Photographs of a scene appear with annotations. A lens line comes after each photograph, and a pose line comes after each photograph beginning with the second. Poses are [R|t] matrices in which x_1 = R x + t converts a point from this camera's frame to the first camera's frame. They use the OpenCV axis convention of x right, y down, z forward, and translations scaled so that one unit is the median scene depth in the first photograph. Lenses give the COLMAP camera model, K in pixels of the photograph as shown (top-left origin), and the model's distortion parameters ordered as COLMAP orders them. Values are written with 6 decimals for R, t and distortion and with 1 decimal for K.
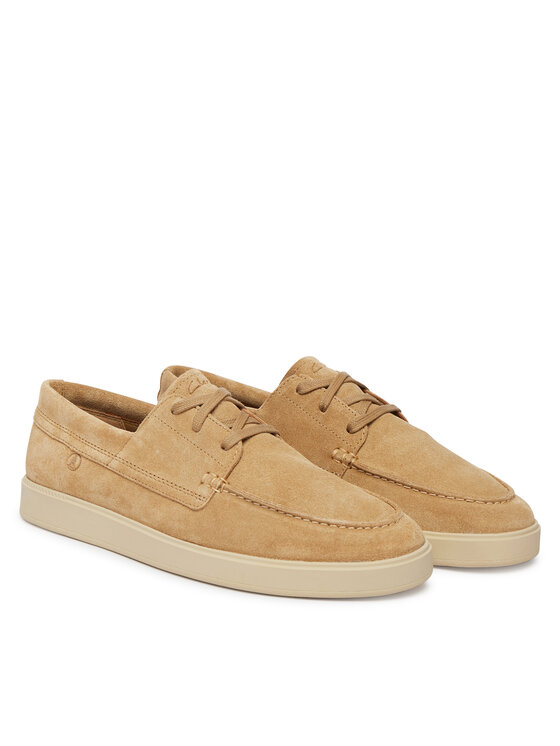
lens RADIAL K [[1278.2, 0, 279.3], [0, 1278.2, 372.7], [0, 0, 1]] dist [0.043753, 0.000000]
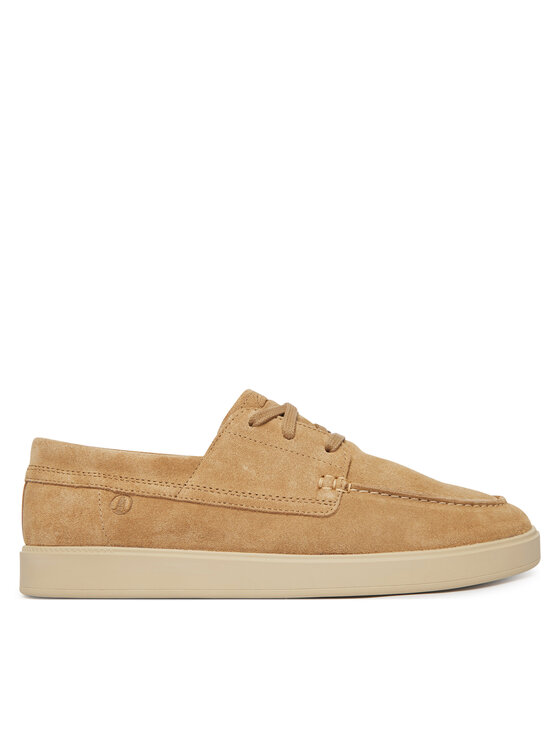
lens RADIAL K [[627.9, 0, 280.6], [0, 627.9, 374.2], [0, 0, 1]] dist [-0.011220, -0.002686]
pose [[0.849876, -0.005798, 0.526952, -0.316199], [0.150619, 0.960900, -0.232347, 0.108268], [-0.505001, 0.276834, 0.817519, 0.633762]]
